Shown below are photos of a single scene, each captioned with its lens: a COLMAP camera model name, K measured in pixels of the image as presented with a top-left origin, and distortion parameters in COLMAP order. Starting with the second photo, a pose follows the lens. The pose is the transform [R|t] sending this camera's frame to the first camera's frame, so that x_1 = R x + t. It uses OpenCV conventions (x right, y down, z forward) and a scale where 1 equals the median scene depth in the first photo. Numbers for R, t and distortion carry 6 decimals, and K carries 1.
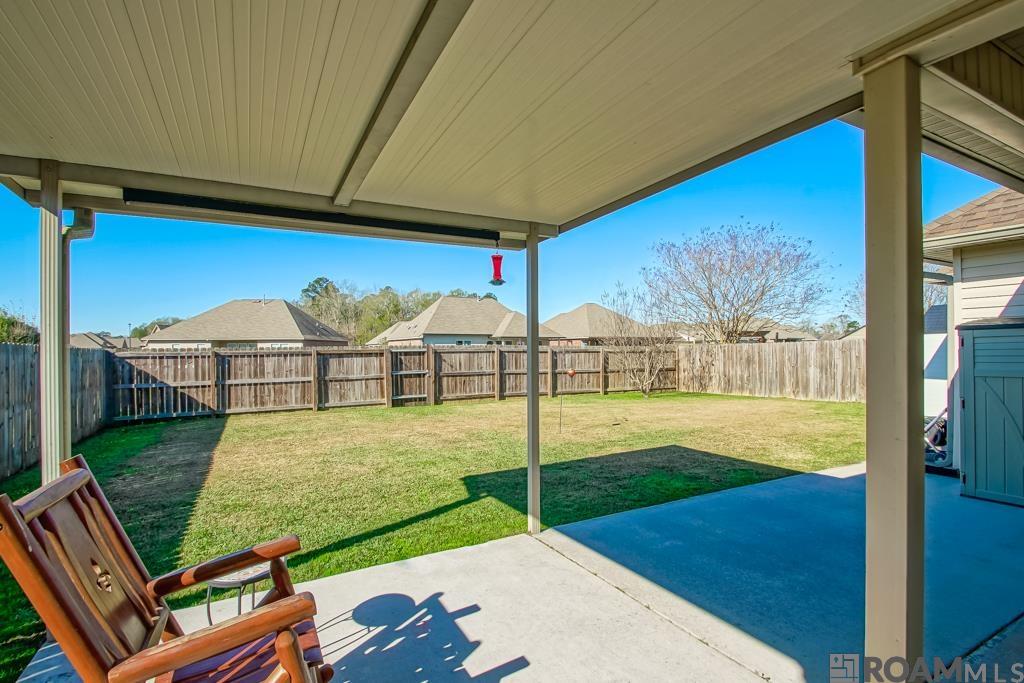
lens RADIAL K [[470.1, 0, 500.5], [0, 470.1, 346.4], [0, 0, 1]] dist [-0.000438, -0.005633]
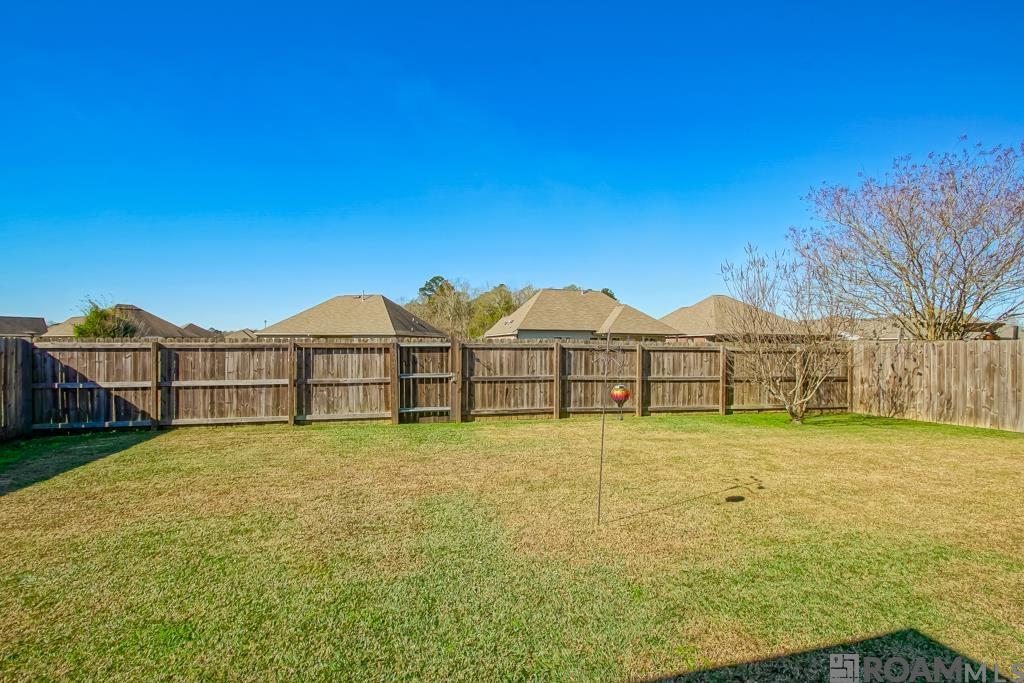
lens RADIAL K [[470.1, 0, 493.8], [0, 470.1, 340.8], [0, 0, 1]] dist [-0.000438, -0.005633]
pose [[0.965455, 0.007987, -0.260449, 0.082790], [-0.009983, 0.999930, -0.006341, 0.004736], [0.260380, 0.008722, 0.965467, 0.294807]]
